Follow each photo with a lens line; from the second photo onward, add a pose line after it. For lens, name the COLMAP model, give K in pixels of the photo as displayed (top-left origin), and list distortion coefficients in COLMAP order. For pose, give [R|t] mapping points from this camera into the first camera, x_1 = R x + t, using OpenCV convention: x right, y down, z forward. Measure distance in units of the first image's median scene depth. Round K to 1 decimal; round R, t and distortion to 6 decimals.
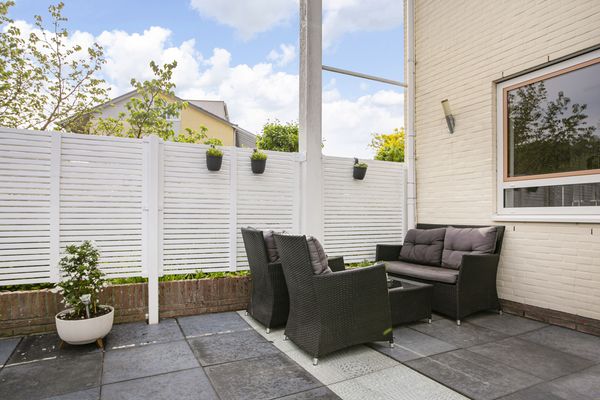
lens RADIAL K [[374.0, 0, 300.0], [0, 374.0, 200.0], [0, 0, 1]] dist [0.001034, 0.000211]
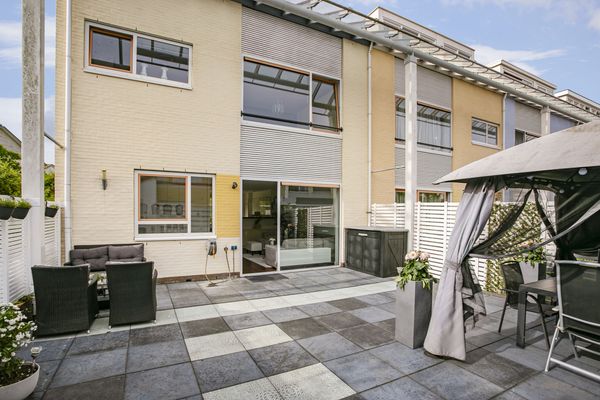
lens RADIAL K [[291.0, 0, 296.1], [0, 291.0, 199.9], [0, 0, 1]] dist [-0.060582, 0.024986]
pose [[-0.017371, 0.041588, 0.998984, -1.031352], [-0.046536, 0.998018, -0.042357, -0.138064], [-0.998766, -0.047225, -0.015401, 0.181819]]
